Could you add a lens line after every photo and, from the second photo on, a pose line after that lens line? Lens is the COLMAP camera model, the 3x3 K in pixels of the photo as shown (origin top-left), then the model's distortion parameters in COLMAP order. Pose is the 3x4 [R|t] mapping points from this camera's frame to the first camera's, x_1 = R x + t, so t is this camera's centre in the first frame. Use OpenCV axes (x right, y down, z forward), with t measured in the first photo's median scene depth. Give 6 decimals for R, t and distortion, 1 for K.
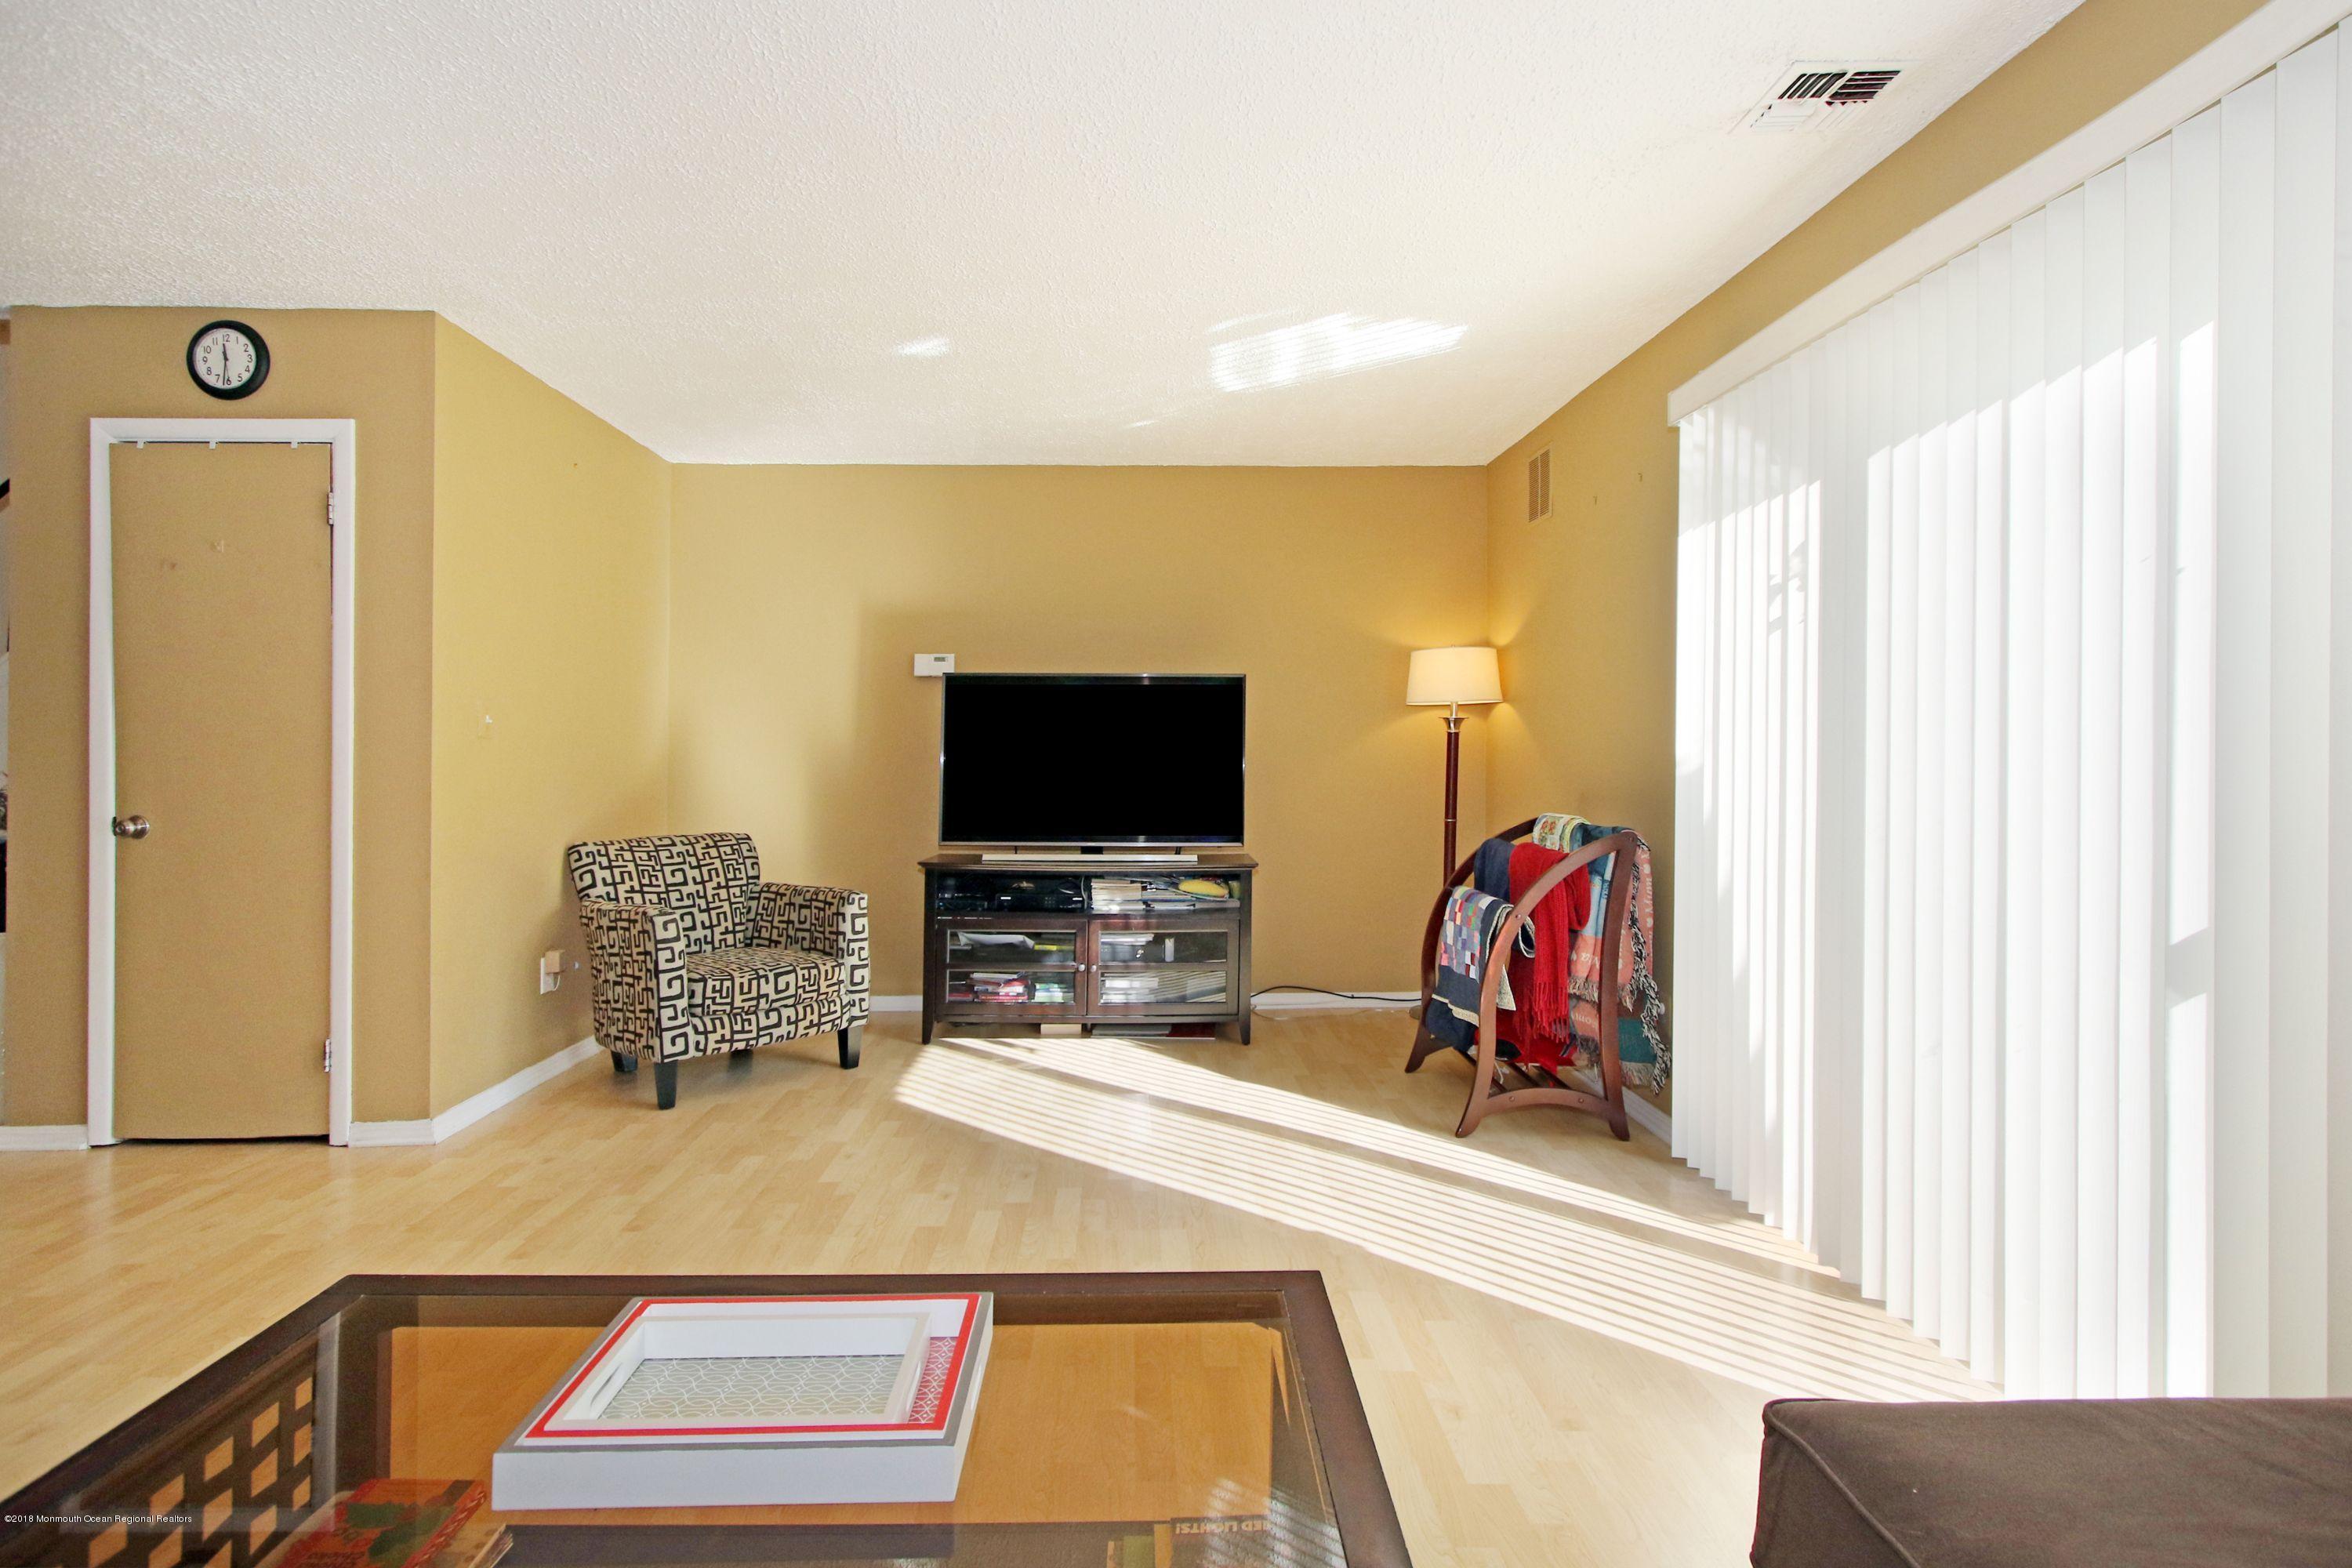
lens RADIAL K [[1219.1, 0, 1169.2], [0, 1219.1, 756.0], [0, 0, 1]] dist [0.001886, 0.000269]
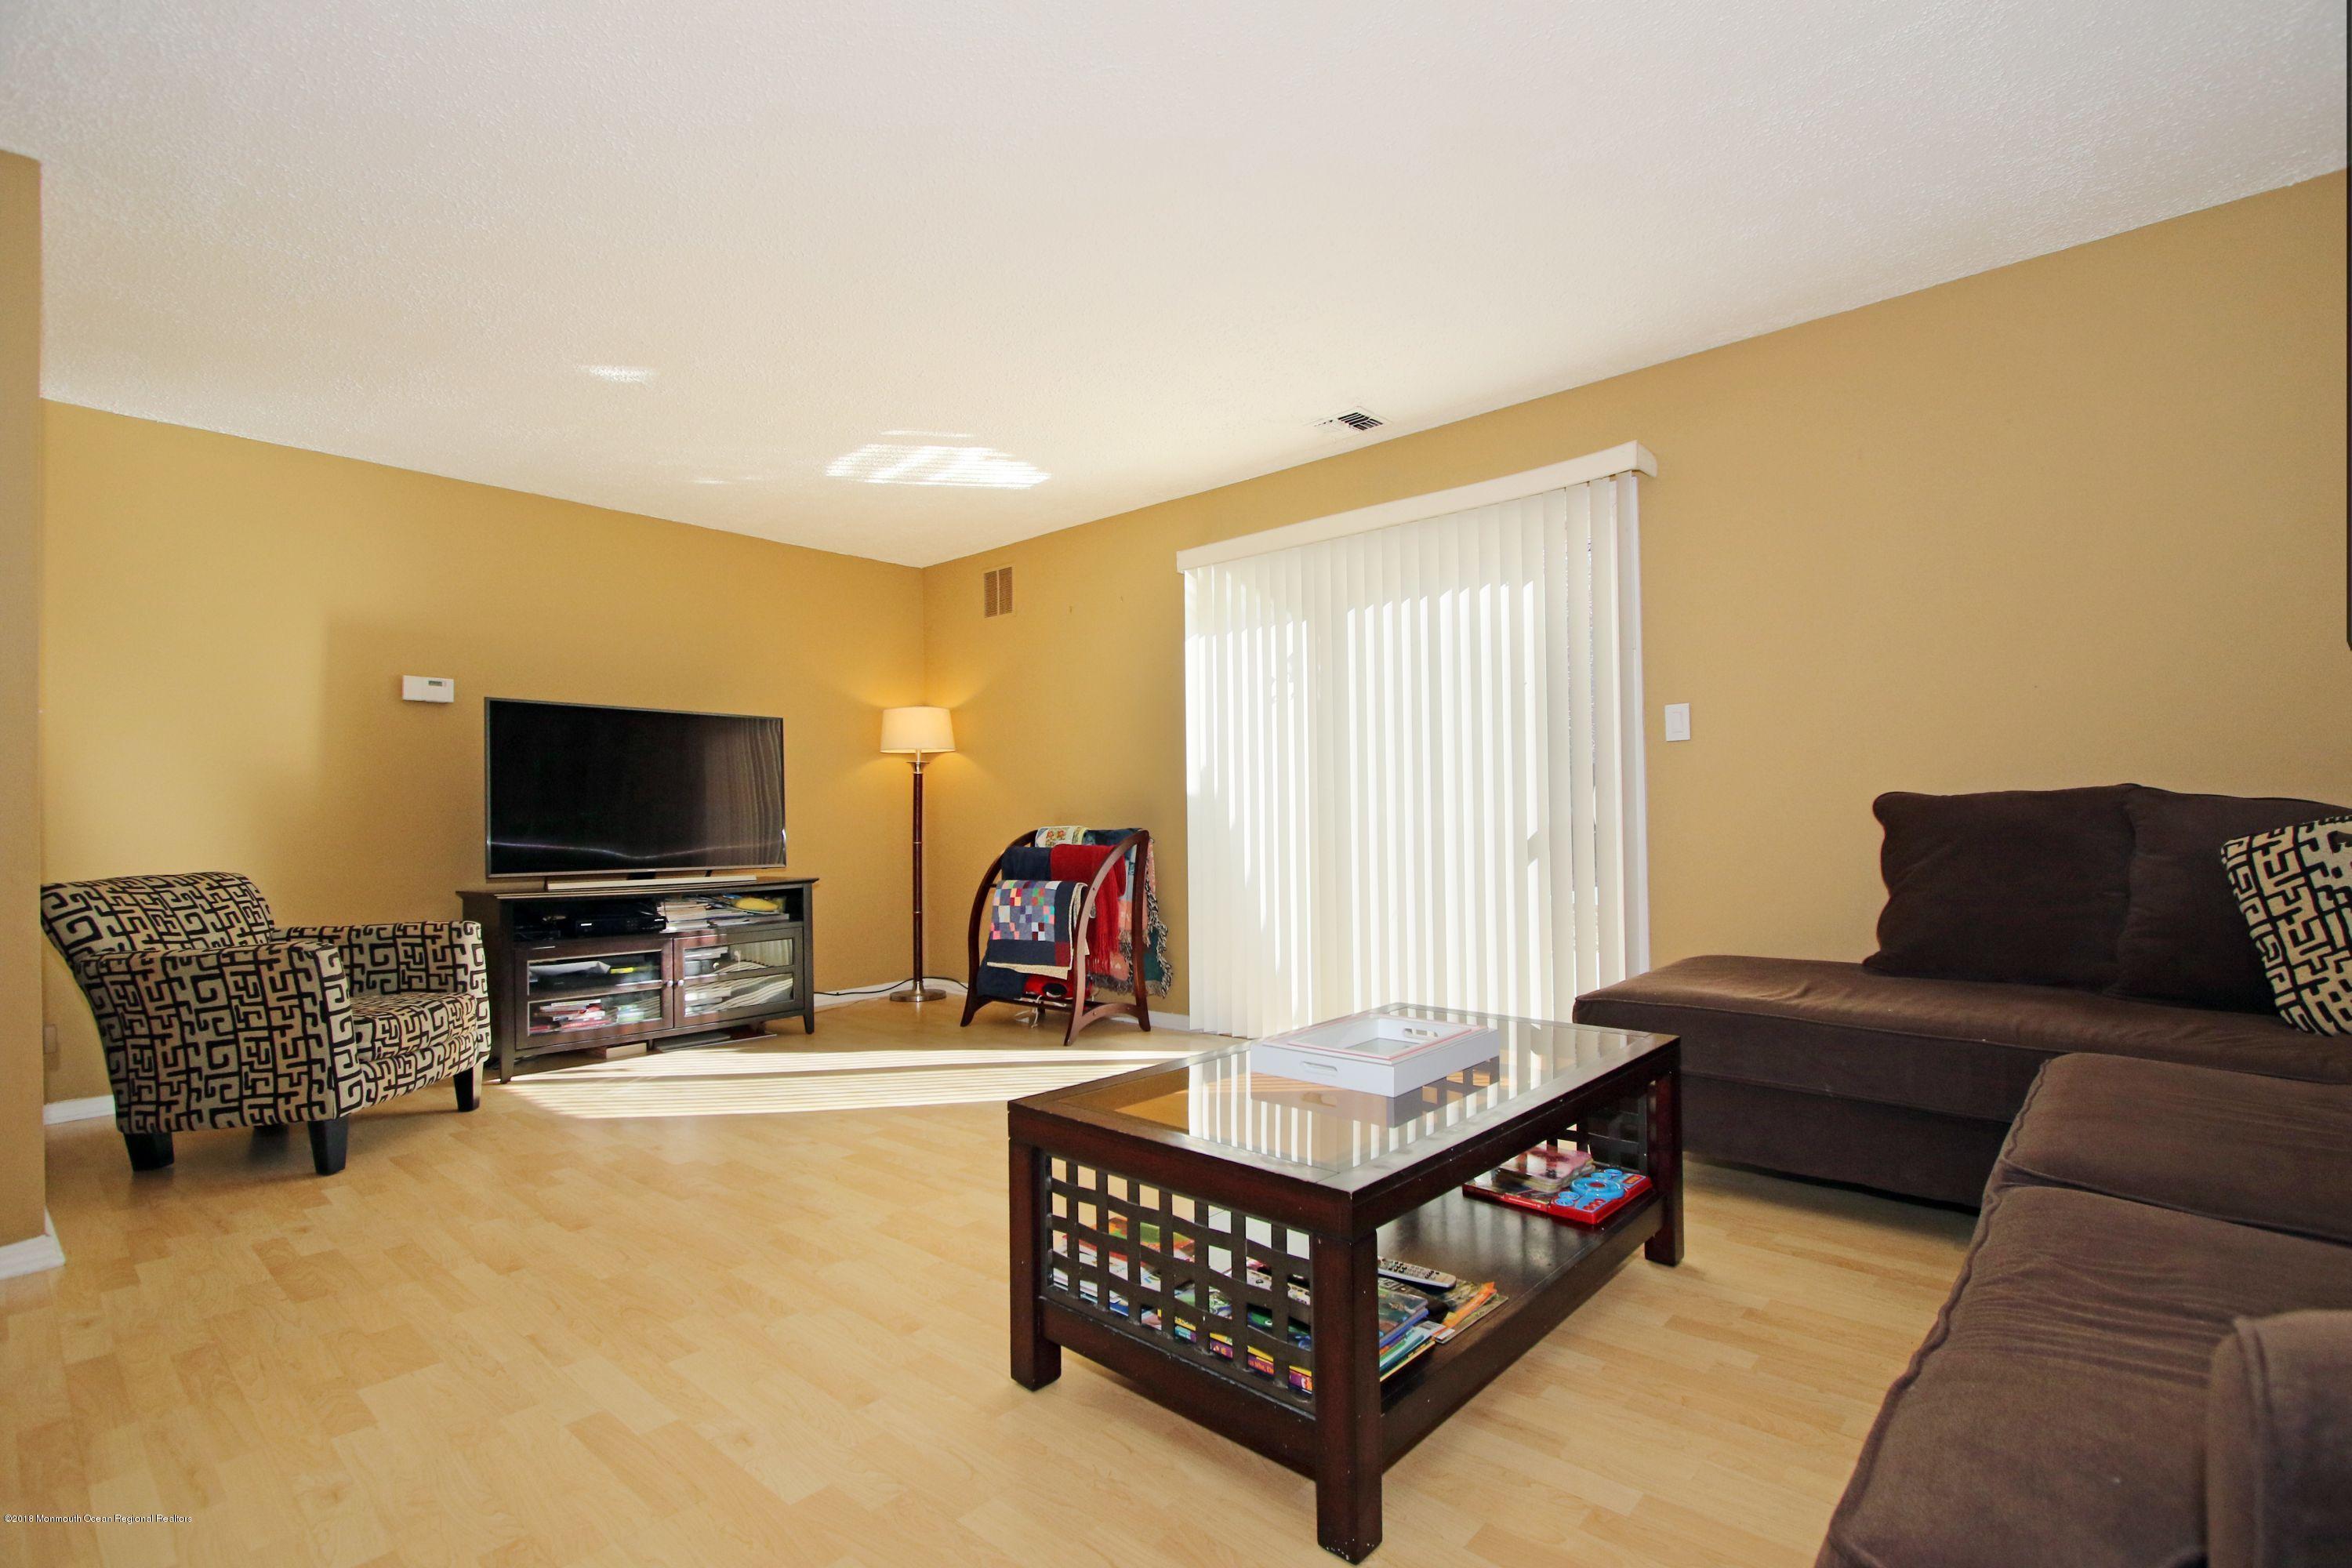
lens RADIAL K [[1083.8, 0, 1211.0], [0, 1083.8, 825.3], [0, 0, 1]] dist [-0.017948, -0.000193]
pose [[0.663386, -0.012657, 0.748170, -0.517995], [0.018195, 0.999834, 0.000782, 0.049265], [-0.748056, 0.013094, 0.663507, 0.026621]]
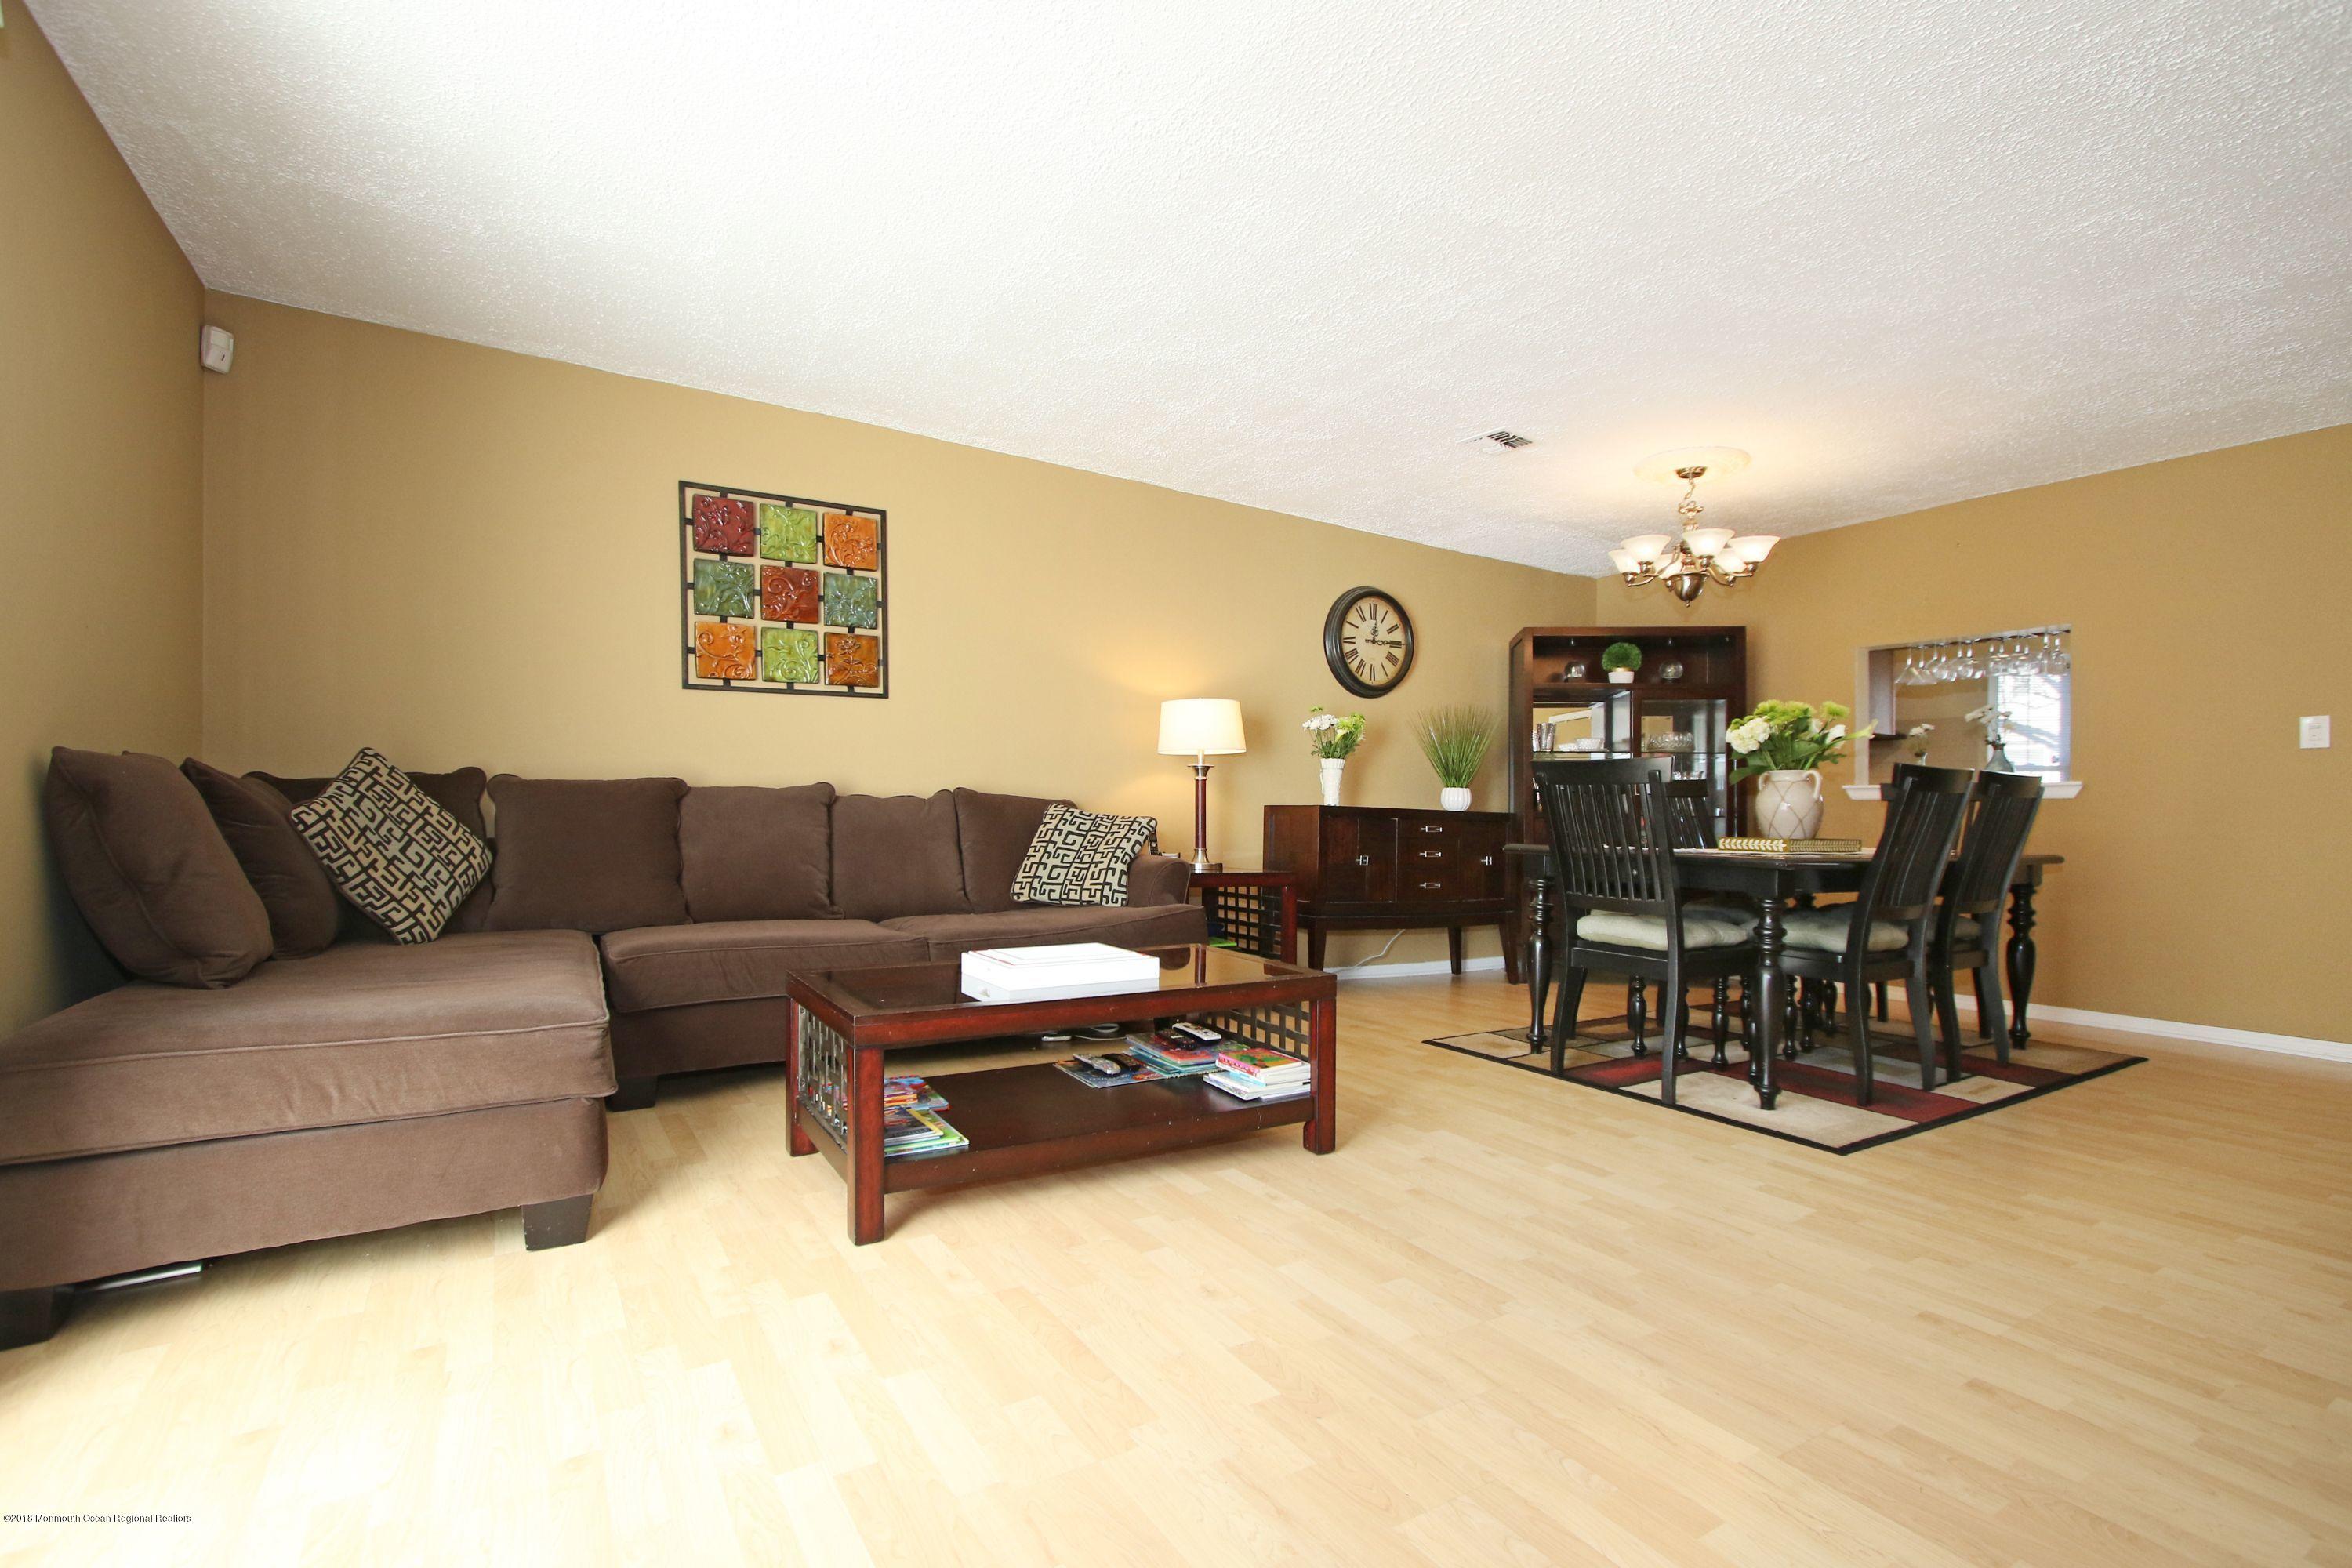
lens RADIAL K [[1065.8, 0, 1176.0], [0, 1065.8, 784.0], [0, 0, 1]] dist [0.002025, 0.000183]
pose [[-0.859205, -0.022413, -0.511140, 0.183786], [-0.017538, 0.999743, -0.014357, 0.052188], [0.511330, -0.003371, -0.859378, 0.904181]]
